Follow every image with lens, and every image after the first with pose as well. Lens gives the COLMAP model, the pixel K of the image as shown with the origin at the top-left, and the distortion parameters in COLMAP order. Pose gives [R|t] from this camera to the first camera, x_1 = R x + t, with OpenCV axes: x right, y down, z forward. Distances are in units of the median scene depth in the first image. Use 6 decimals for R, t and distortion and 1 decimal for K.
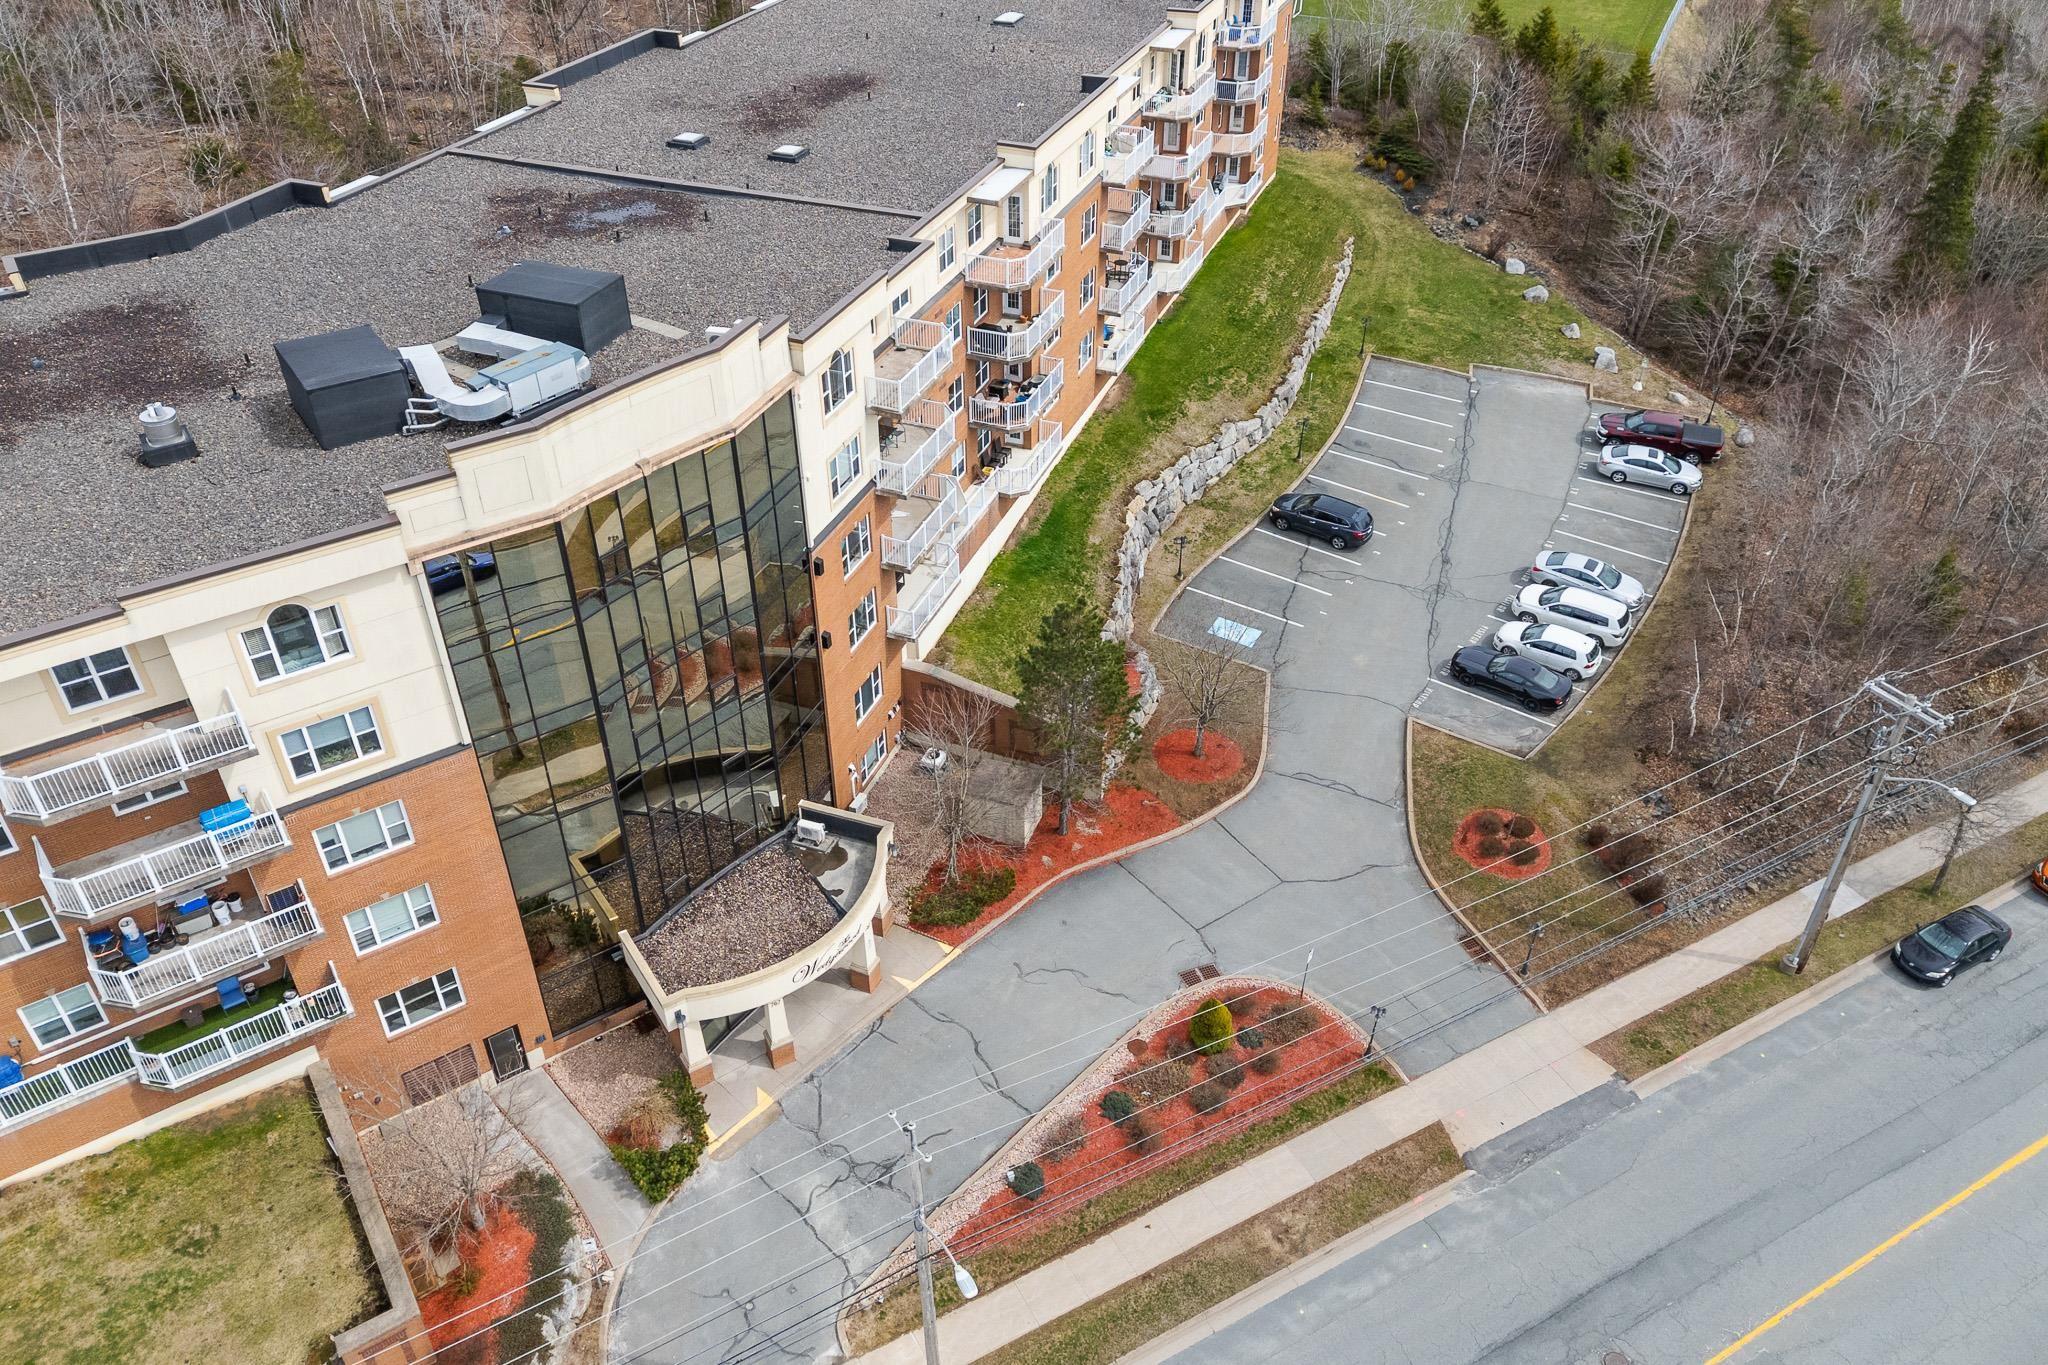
lens RADIAL K [[1491.7, 0, 1037.2], [0, 1491.7, 628.7], [0, 0, 1]] dist [0.073296, -0.056593]
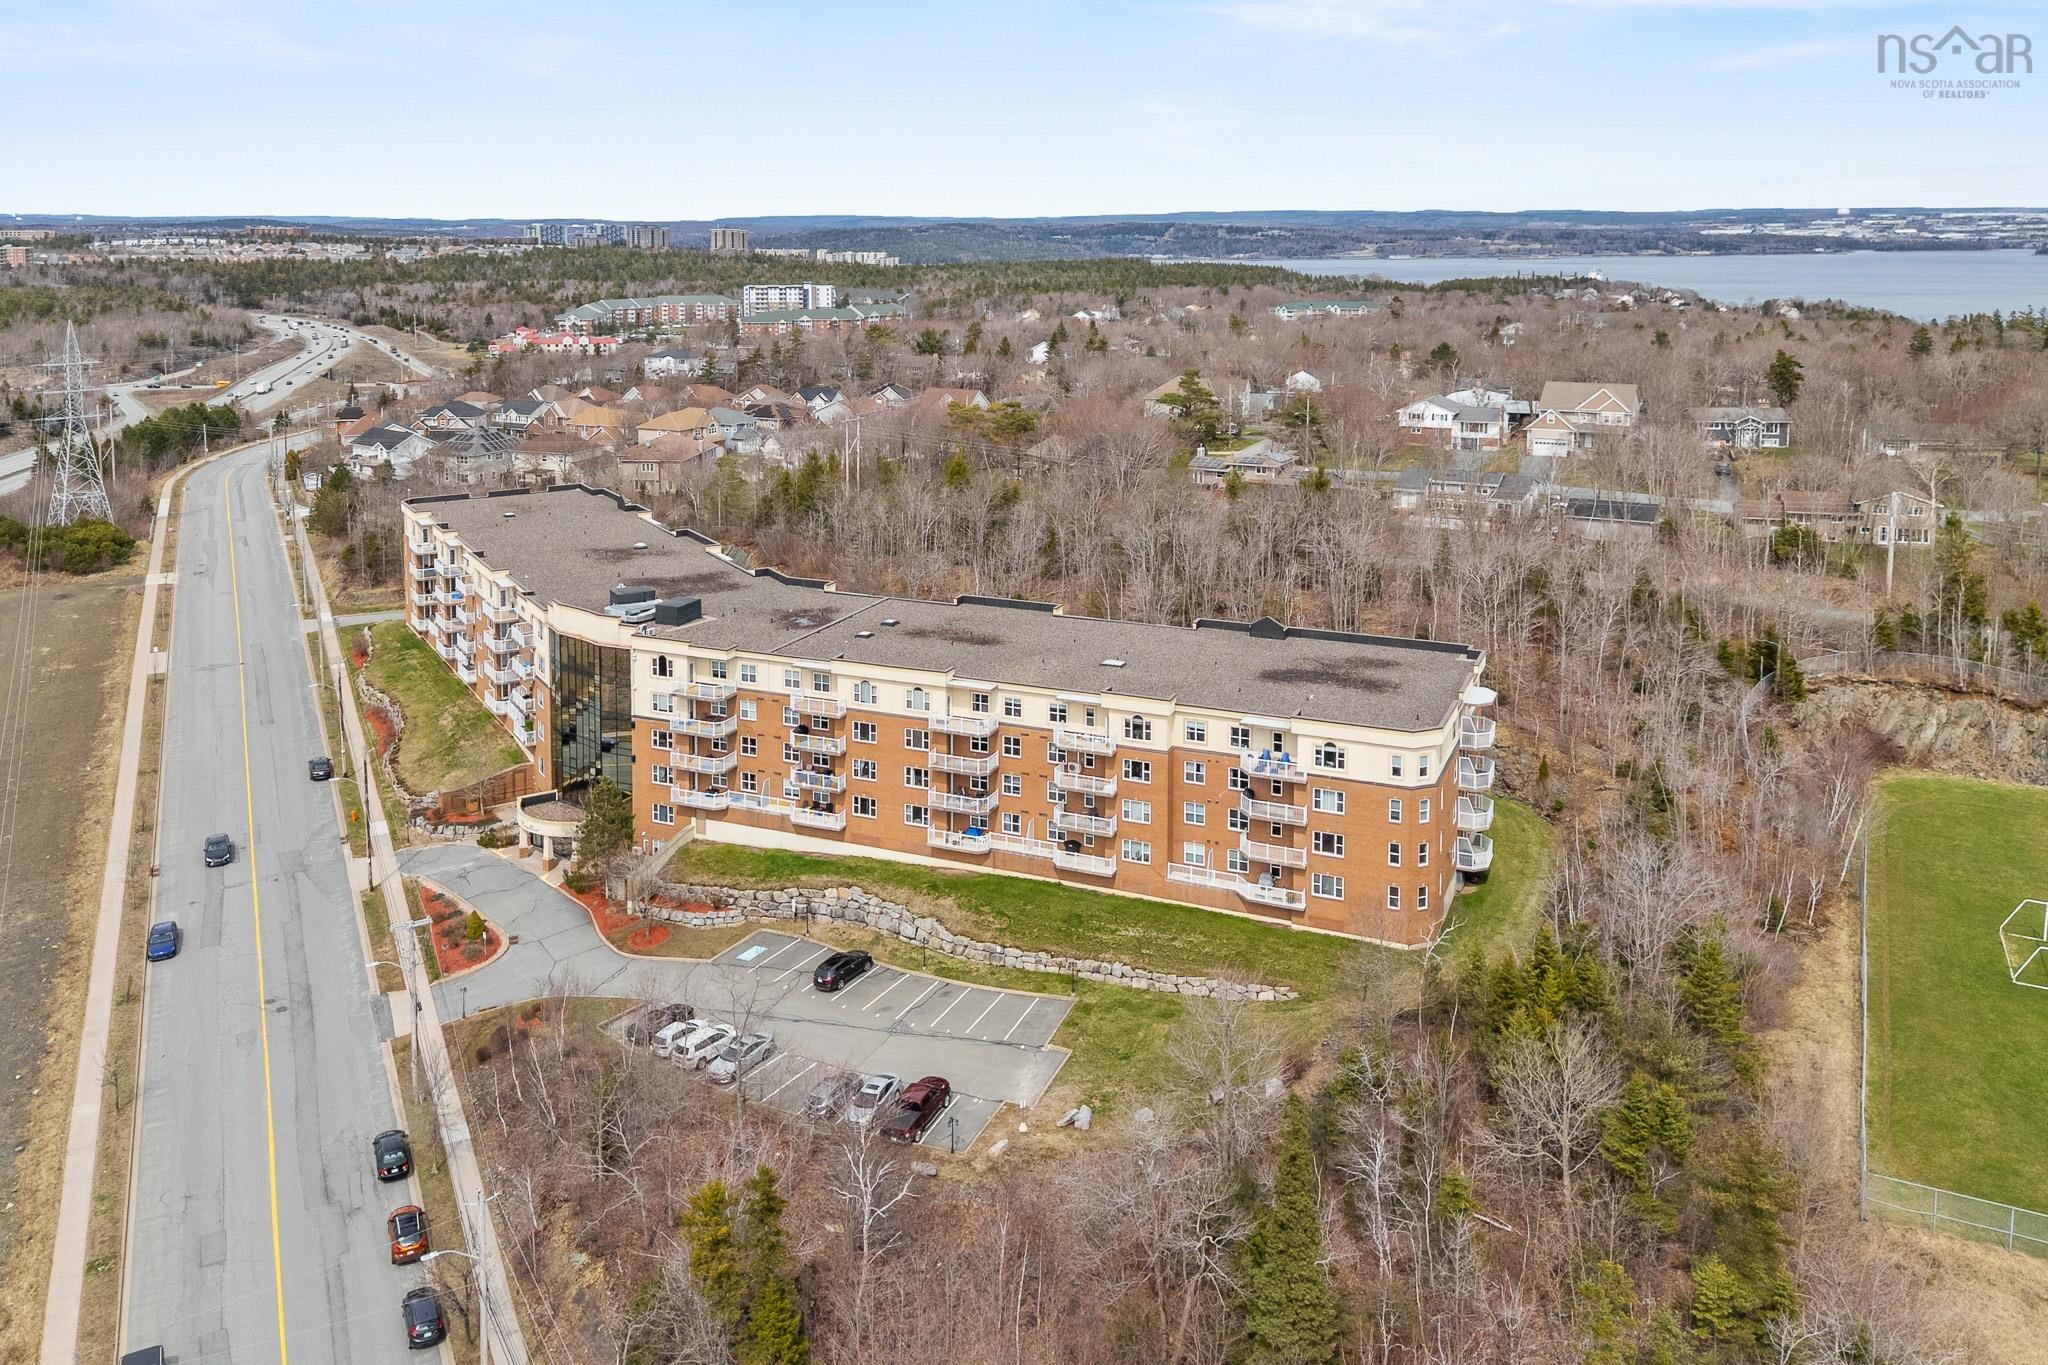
lens RADIAL K [[1607.0, 0, 1036.3], [0, 1607.0, 350.4], [0, 0, 1]] dist [0.060882, -0.035150]
pose [[-0.048641, 0.082602, -0.995395, 2.578103], [-0.571044, 0.815338, 0.095565, -1.246066], [0.819477, 0.573063, 0.007510, 1.173440]]
